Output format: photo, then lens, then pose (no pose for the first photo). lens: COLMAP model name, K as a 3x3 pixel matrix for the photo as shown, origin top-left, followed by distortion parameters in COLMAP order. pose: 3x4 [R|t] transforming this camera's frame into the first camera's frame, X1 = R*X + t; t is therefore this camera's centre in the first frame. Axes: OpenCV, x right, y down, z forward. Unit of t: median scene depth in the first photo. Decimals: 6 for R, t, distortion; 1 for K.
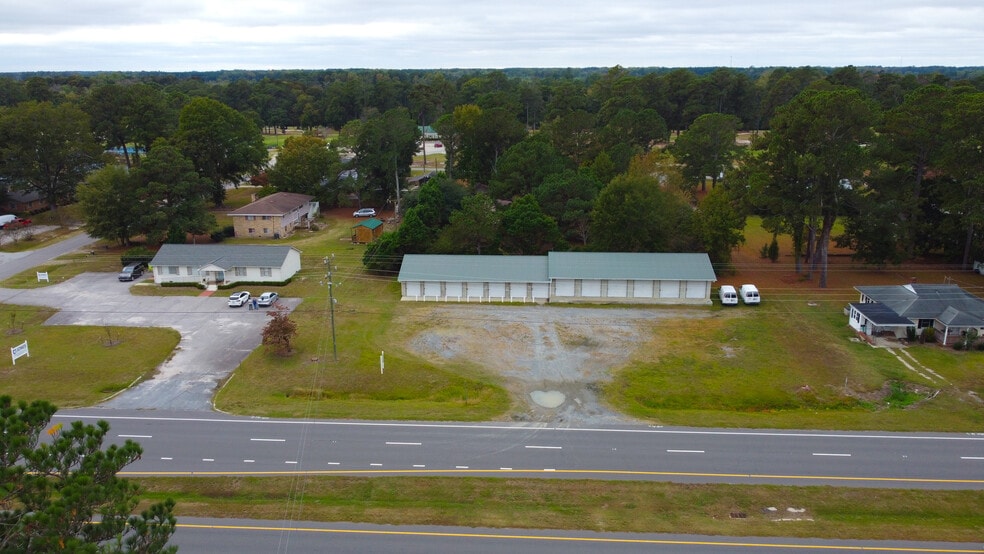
lens RADIAL K [[743.9, 0, 492.0], [0, 743.9, 277.0], [0, 0, 1]] dist [0.000413, -0.004892]
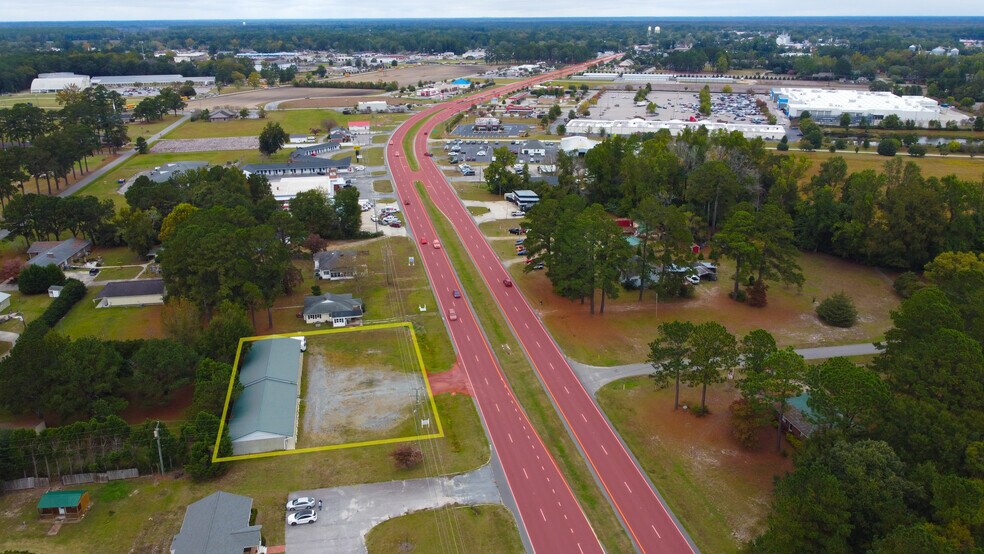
lens RADIAL K [[743.9, 0, 492.0], [0, 743.9, 277.0], [0, 0, 1]] dist [0.000413, -0.004892]
pose [[-0.262534, -0.324600, 0.908686, -1.374425], [0.248894, 0.887071, 0.388788, -0.699164], [-0.932270, 0.328236, -0.152095, 0.779167]]
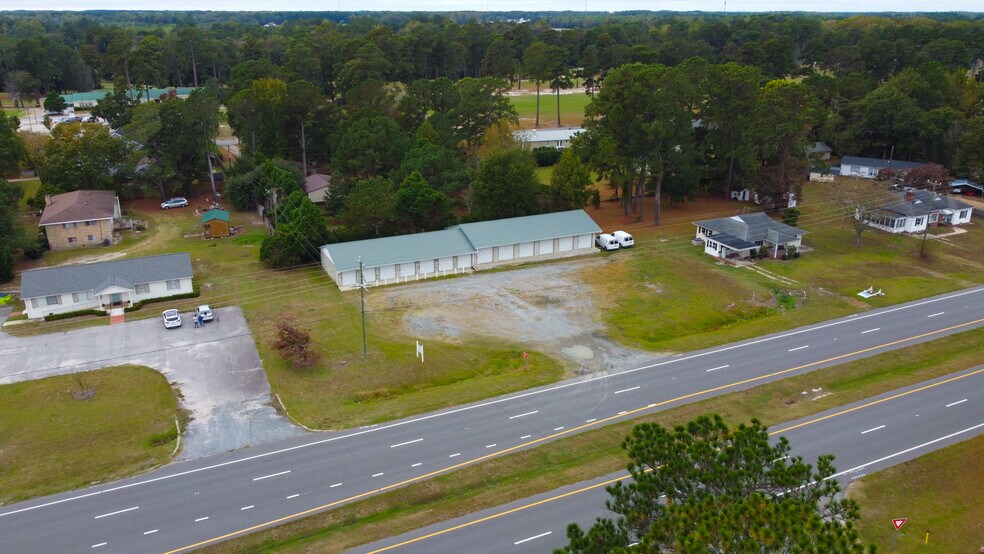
lens RADIAL K [[743.9, 0, 492.0], [0, 743.9, 277.0], [0, 0, 1]] dist [0.000413, -0.004892]
pose [[0.878550, -0.155264, 0.451711, -0.398337], [0.123331, 0.987364, 0.099509, -0.062518], [-0.461454, -0.031714, 0.886597, 0.019086]]
